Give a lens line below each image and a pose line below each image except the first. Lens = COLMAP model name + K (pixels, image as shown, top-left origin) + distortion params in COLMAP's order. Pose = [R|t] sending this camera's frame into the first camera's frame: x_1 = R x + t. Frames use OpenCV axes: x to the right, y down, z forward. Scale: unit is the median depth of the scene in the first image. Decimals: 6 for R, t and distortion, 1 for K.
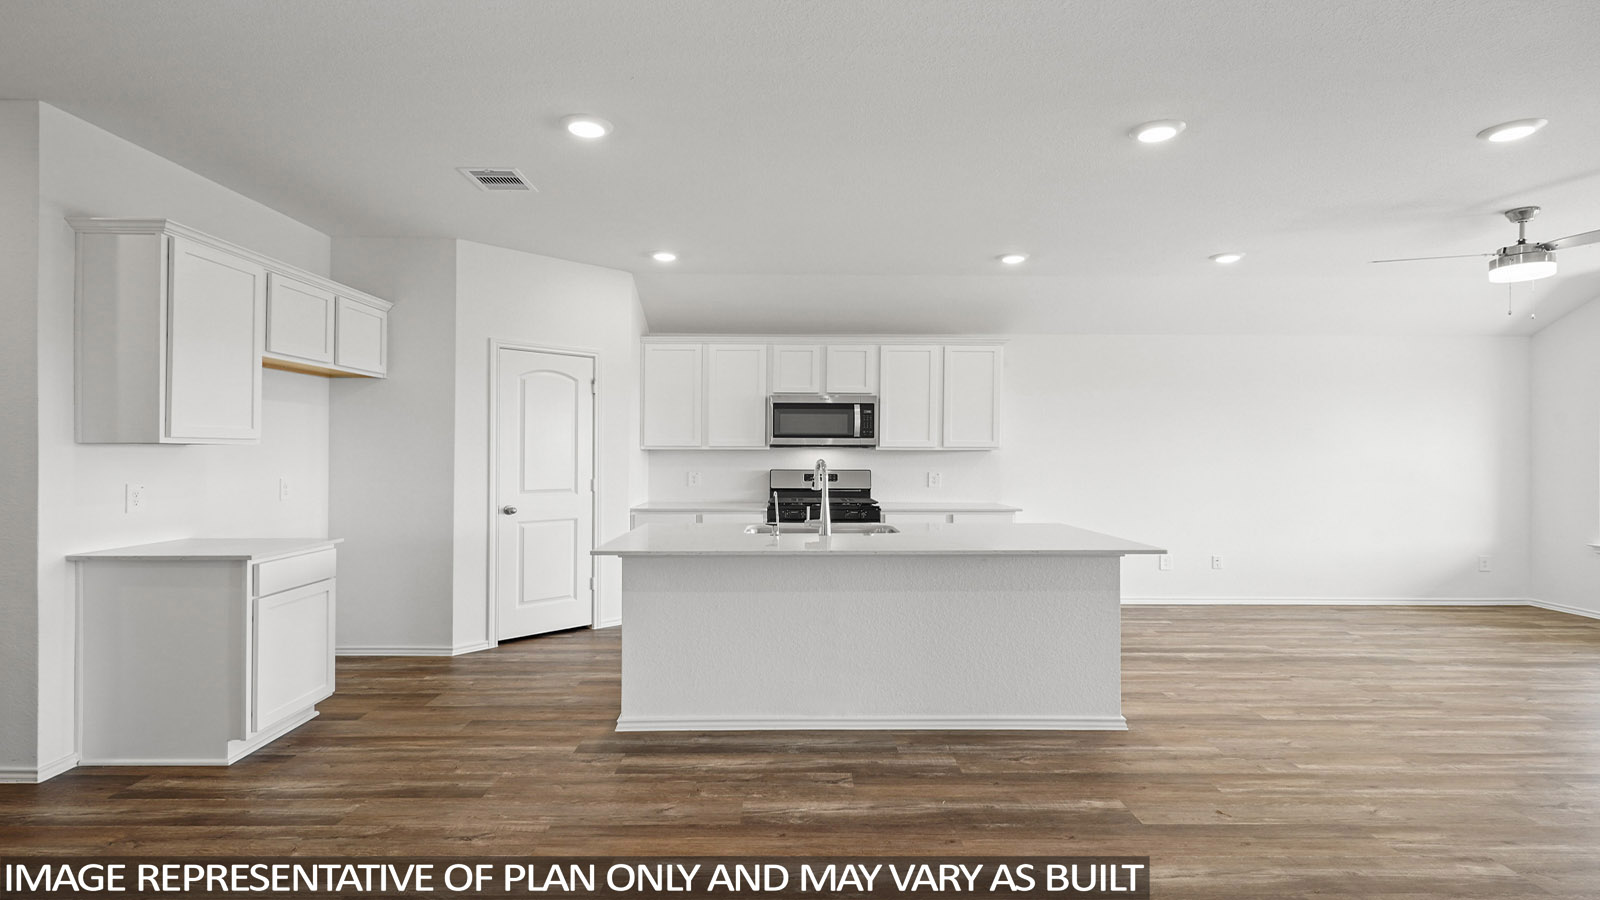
lens RADIAL K [[772.0, 0, 797.5], [0, 772.0, 451.5], [0, 0, 1]] dist [0.002302, -0.001790]
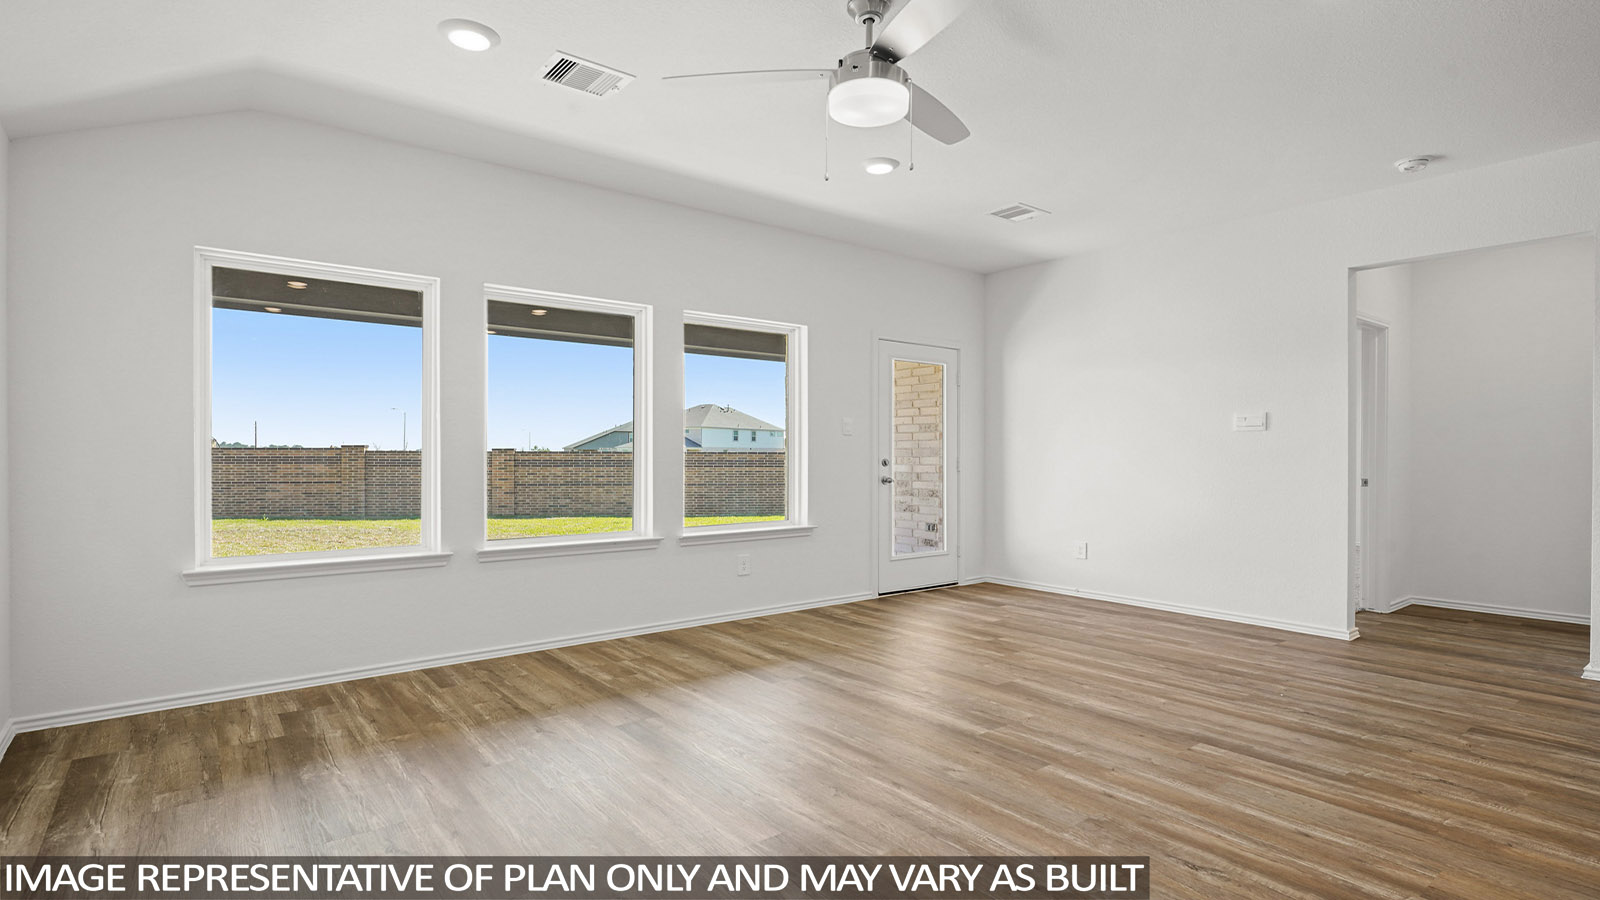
lens RADIAL K [[786.3, 0, 800.0], [0, 786.3, 450.0], [0, 0, 1]] dist [0.004213, -0.000385]
pose [[-0.612625, -0.002314, 0.790370, 0.409213], [-0.006771, 0.999974, -0.002320, 0.041692], [-0.790344, -0.006772, -0.612625, 1.248182]]
